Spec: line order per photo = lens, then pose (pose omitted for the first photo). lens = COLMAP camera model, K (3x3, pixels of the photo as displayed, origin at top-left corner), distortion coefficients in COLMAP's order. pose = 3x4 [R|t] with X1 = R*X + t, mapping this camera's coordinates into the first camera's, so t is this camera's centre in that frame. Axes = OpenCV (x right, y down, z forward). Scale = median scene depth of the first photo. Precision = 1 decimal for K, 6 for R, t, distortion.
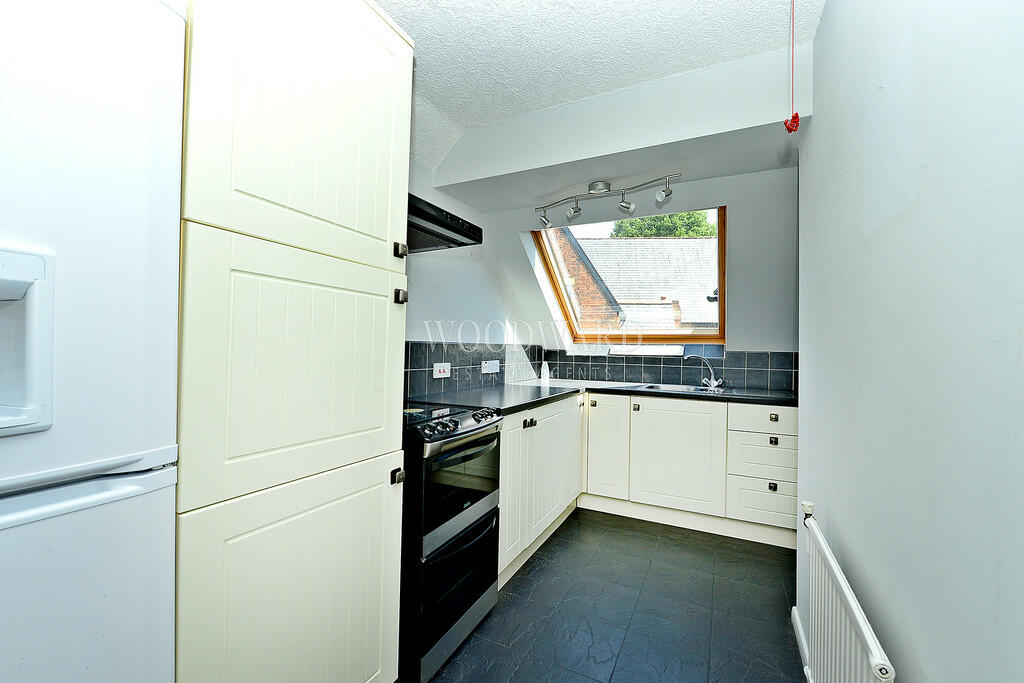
lens RADIAL K [[418.1, 0, 517.3], [0, 418.1, 343.3], [0, 0, 1]] dist [-0.002155, -0.000192]
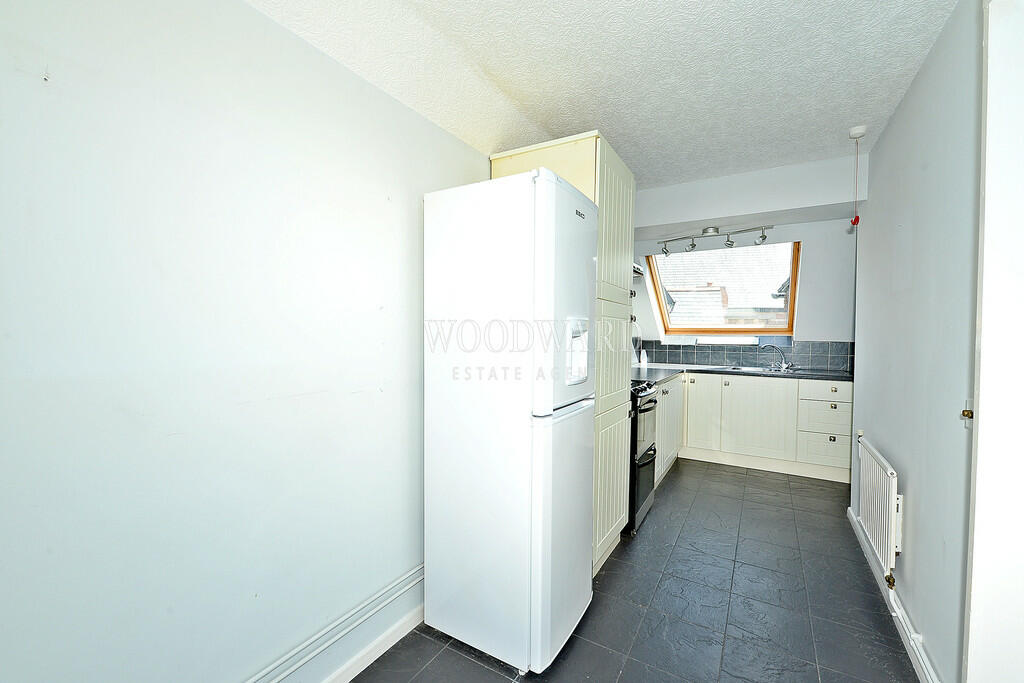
lens RADIAL K [[418.1, 0, 507.4], [0, 418.1, 344.7], [0, 0, 1]] dist [-0.002155, -0.000192]
pose [[0.995899, -0.008248, -0.090096, -0.280261], [0.011988, 0.999085, 0.041051, -0.034425], [0.089675, -0.041963, 0.995087, -0.387588]]
